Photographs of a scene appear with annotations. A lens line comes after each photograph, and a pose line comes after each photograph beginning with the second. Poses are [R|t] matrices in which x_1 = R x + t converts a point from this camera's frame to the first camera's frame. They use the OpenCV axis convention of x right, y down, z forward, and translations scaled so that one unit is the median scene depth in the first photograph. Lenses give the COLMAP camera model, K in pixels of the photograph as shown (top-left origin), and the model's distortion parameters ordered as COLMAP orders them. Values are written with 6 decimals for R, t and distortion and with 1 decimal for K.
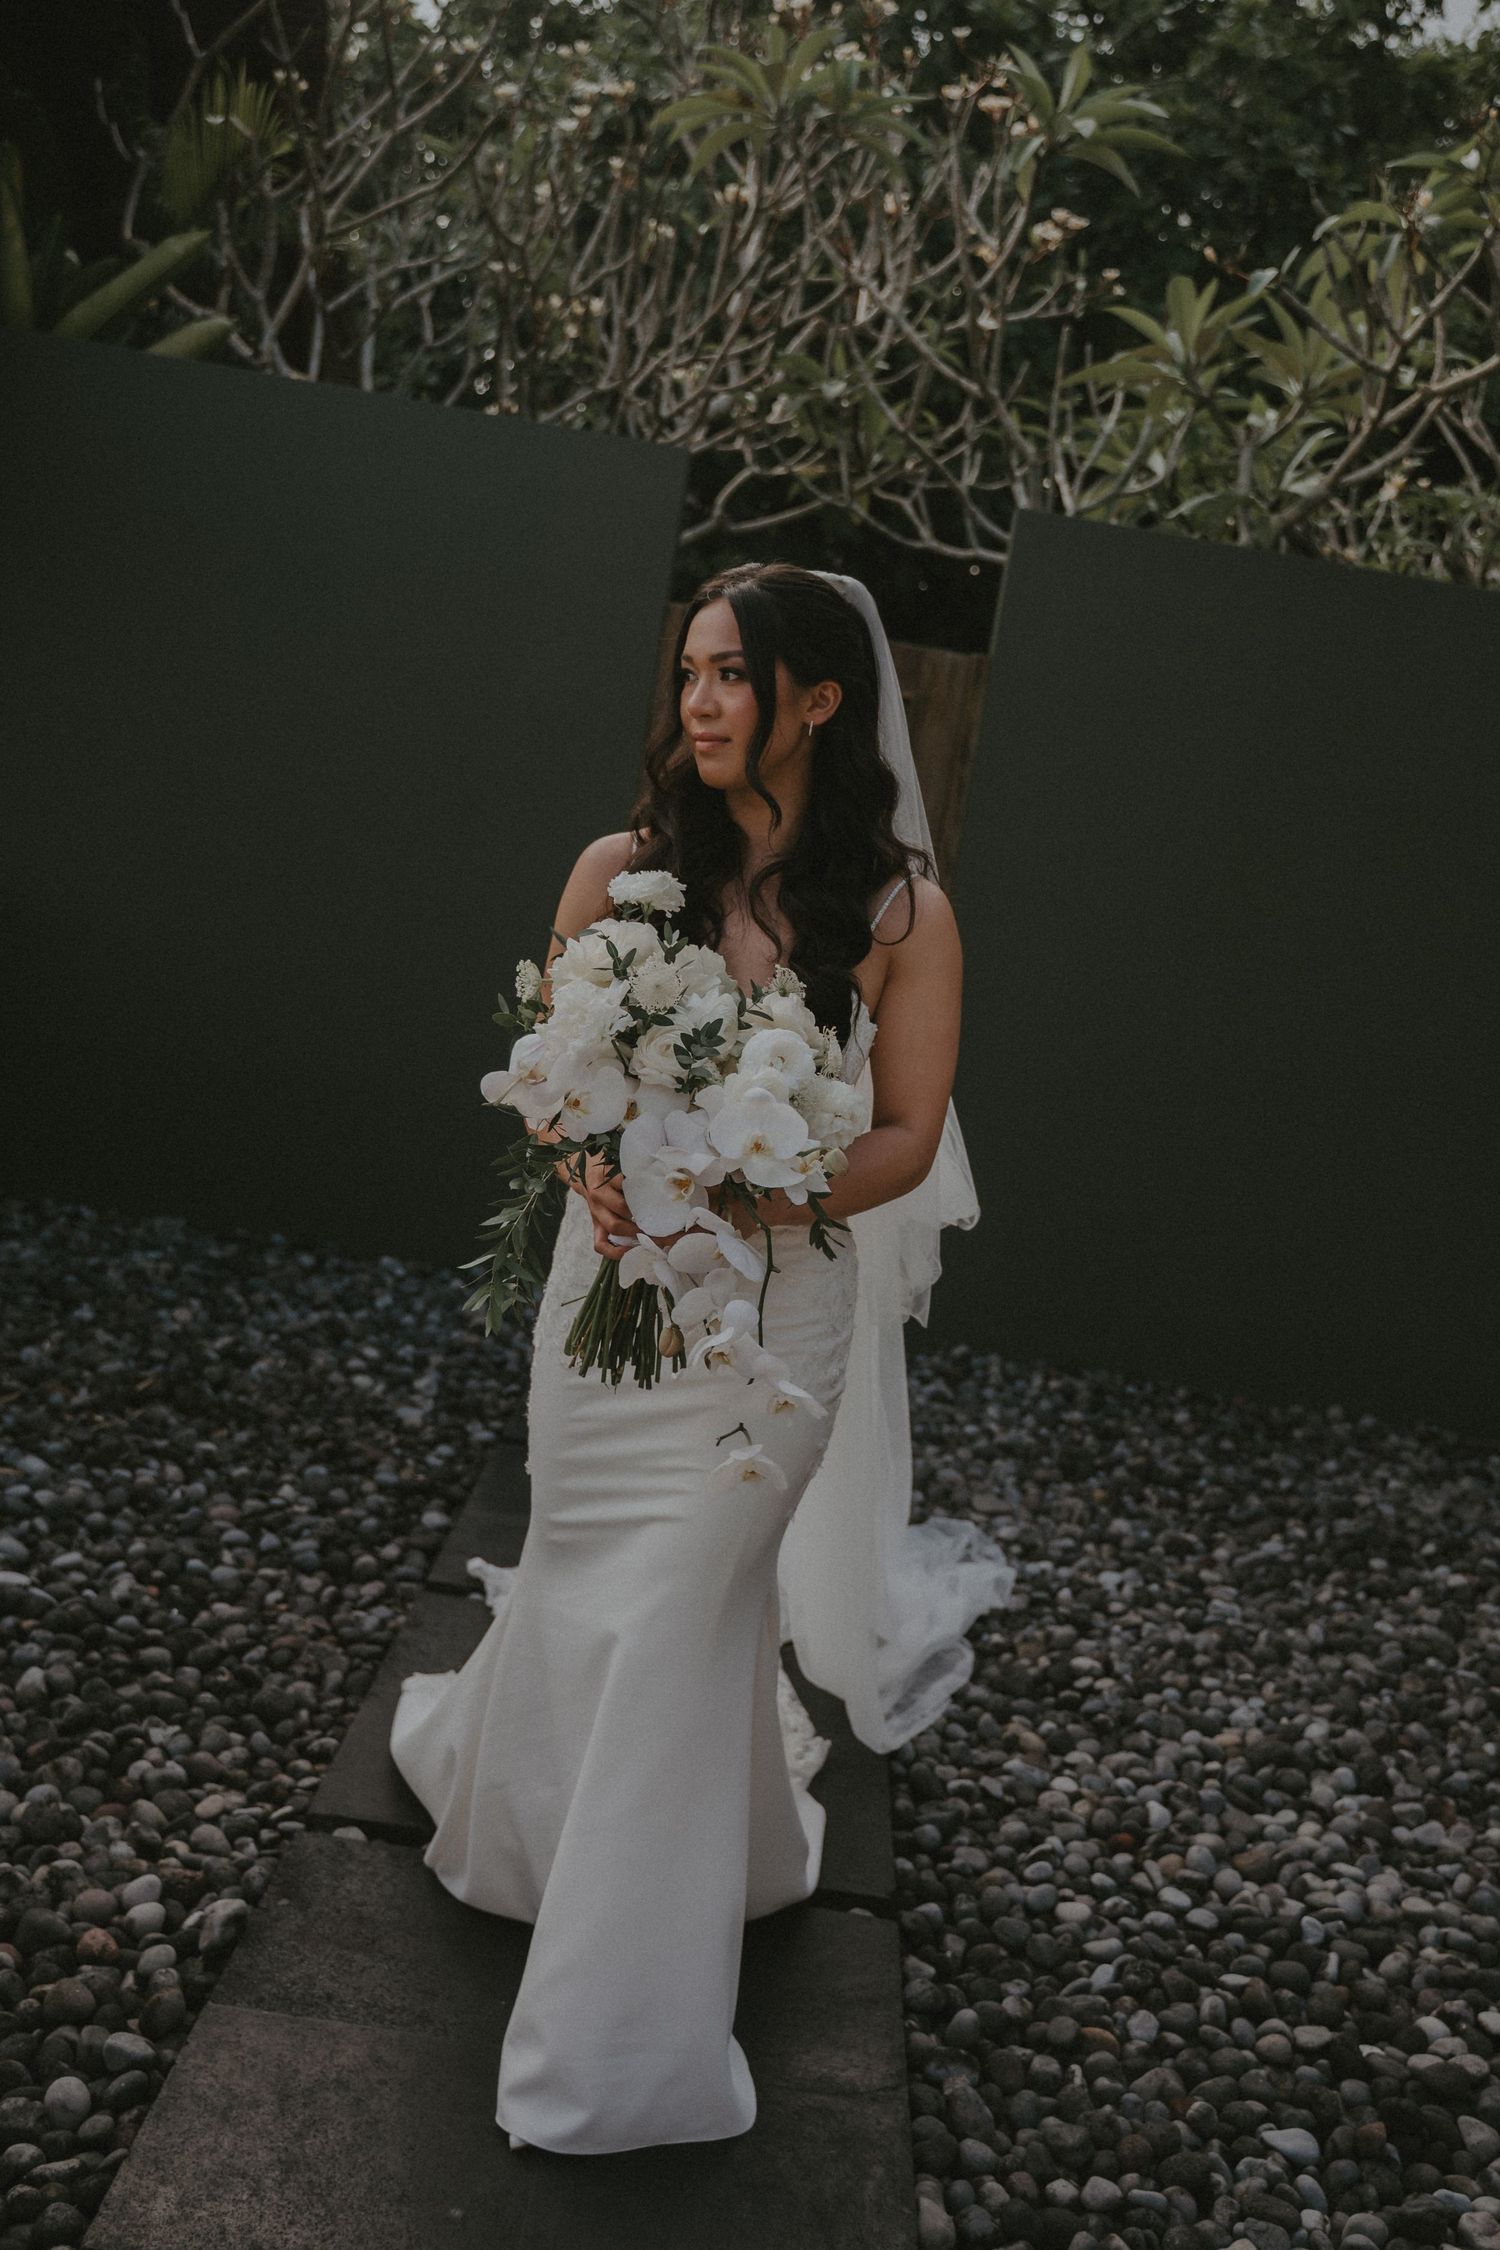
lens RADIAL K [[1745.8, 0, 885.9], [0, 1745.8, 1131.6], [0, 0, 1]] dist [-0.005569, -0.000535]
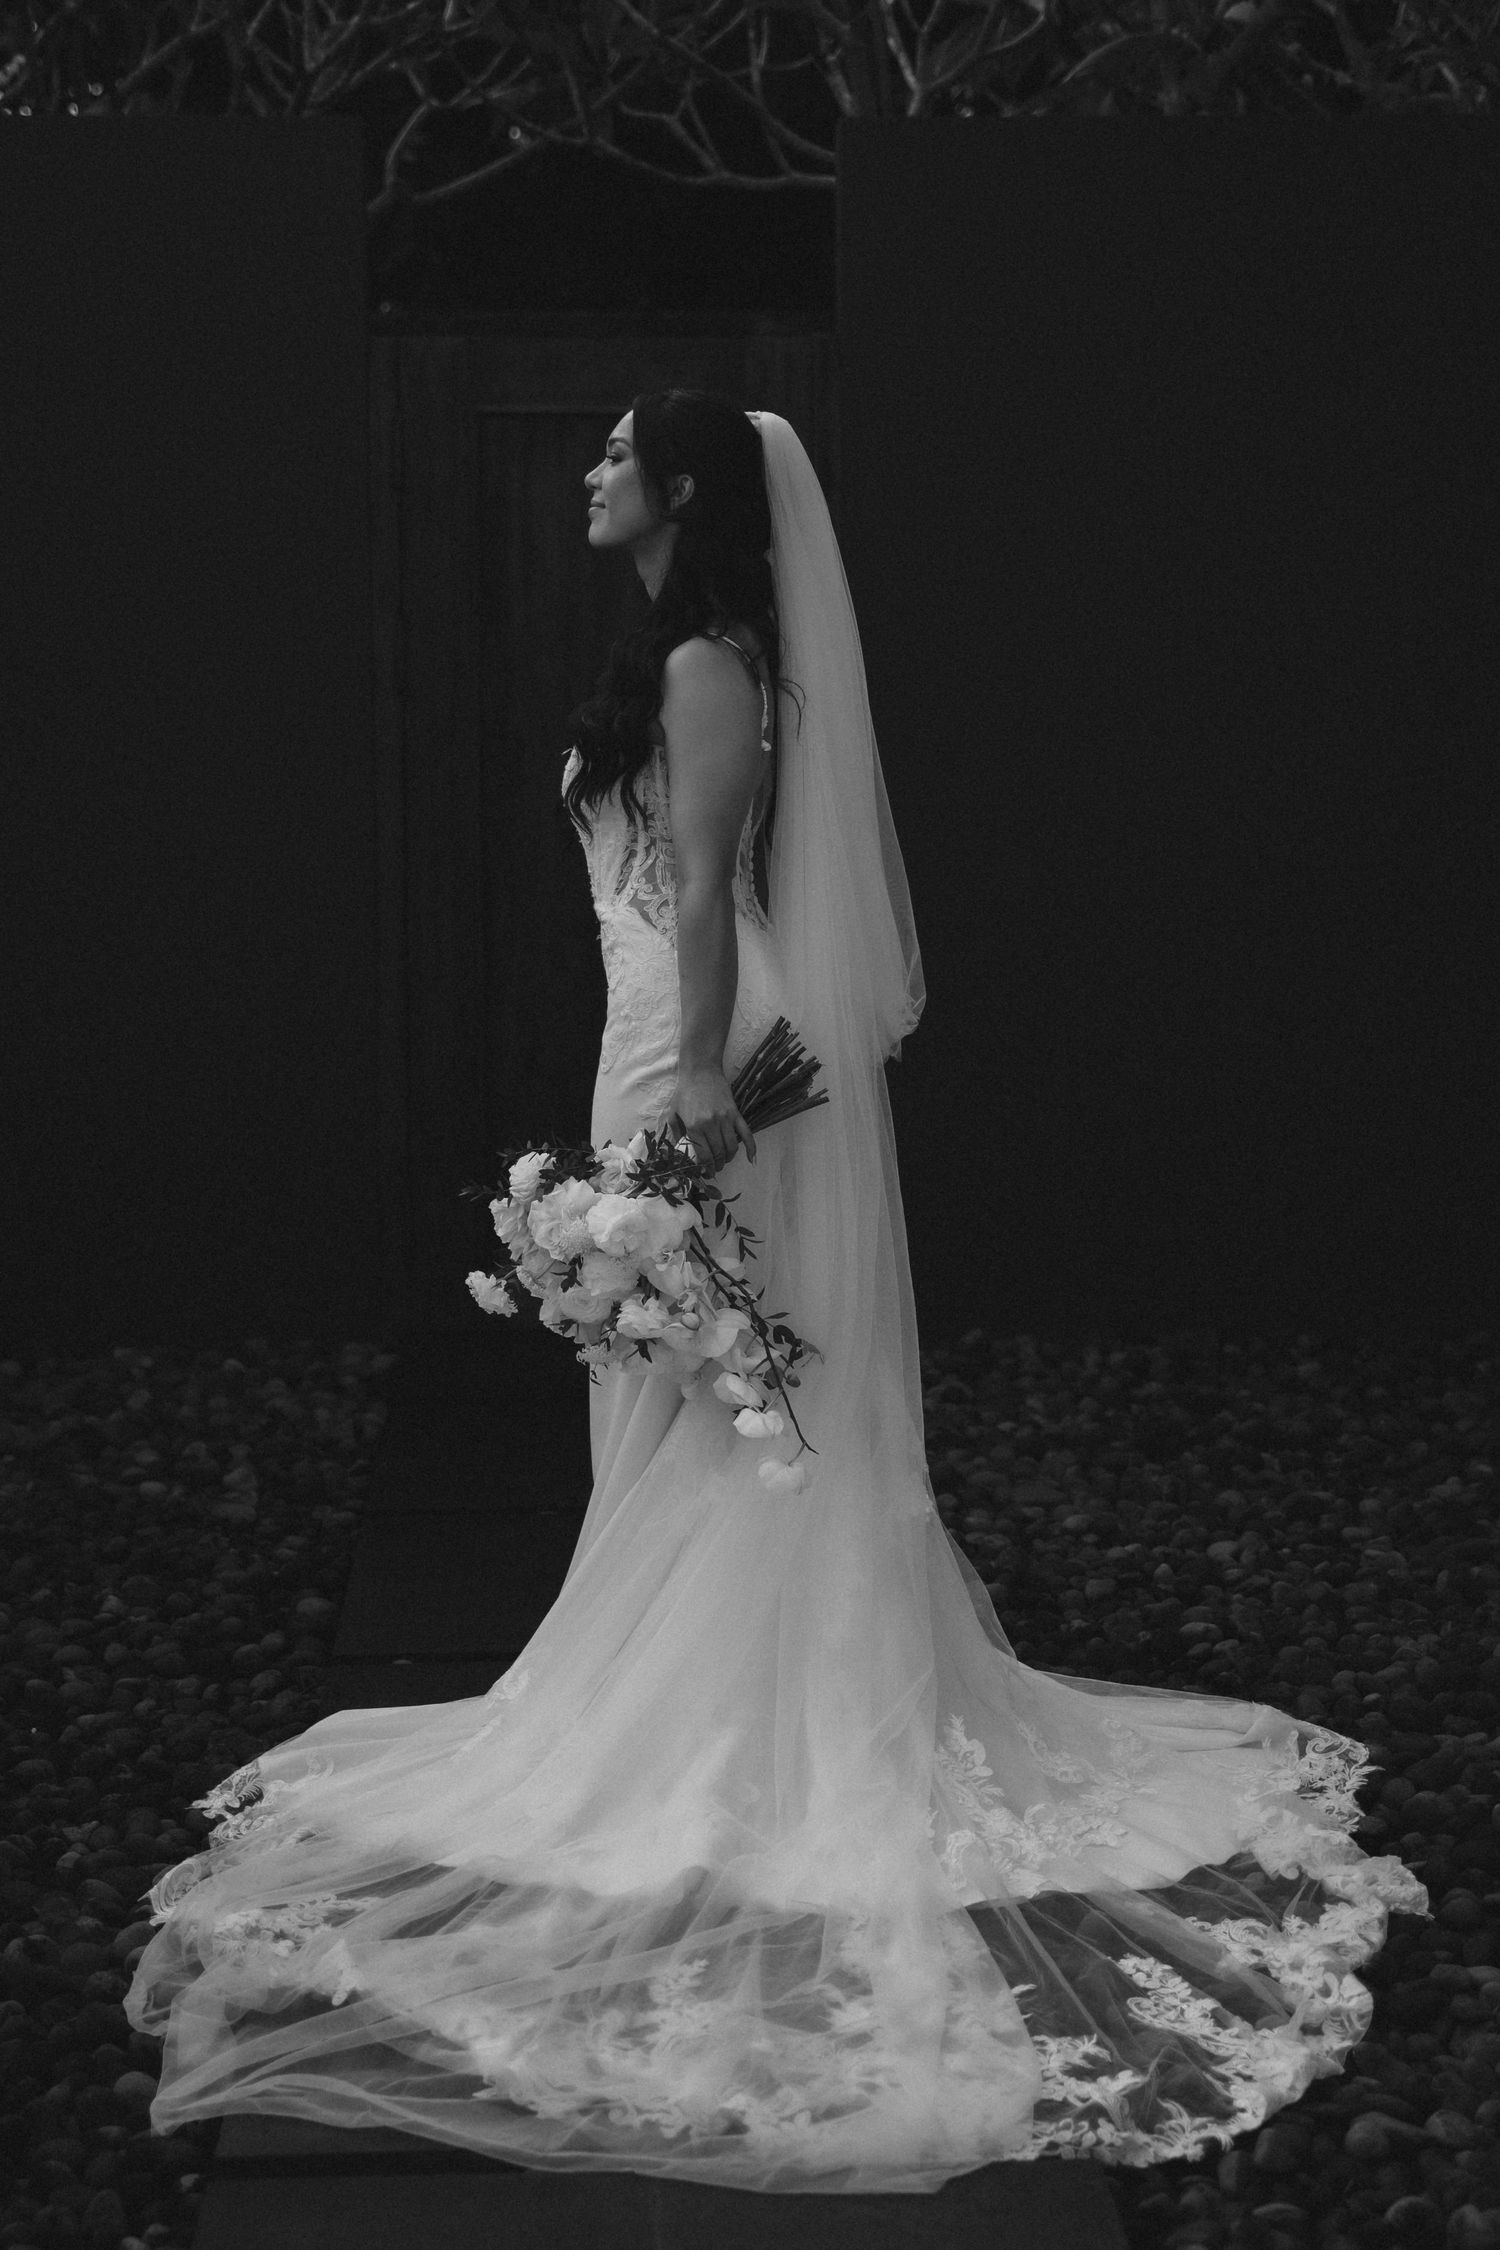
lens RADIAL K [[3749.8, 0, 750.0], [0, 3749.8, 1125.0], [0, 0, 1]] dist [0.041913, -0.106208]
pose [[0.984734, -0.174059, -0.001292, -0.030086], [0.173879, 0.984006, -0.038712, 0.095500], [0.008010, 0.037897, 0.999250, -0.517946]]
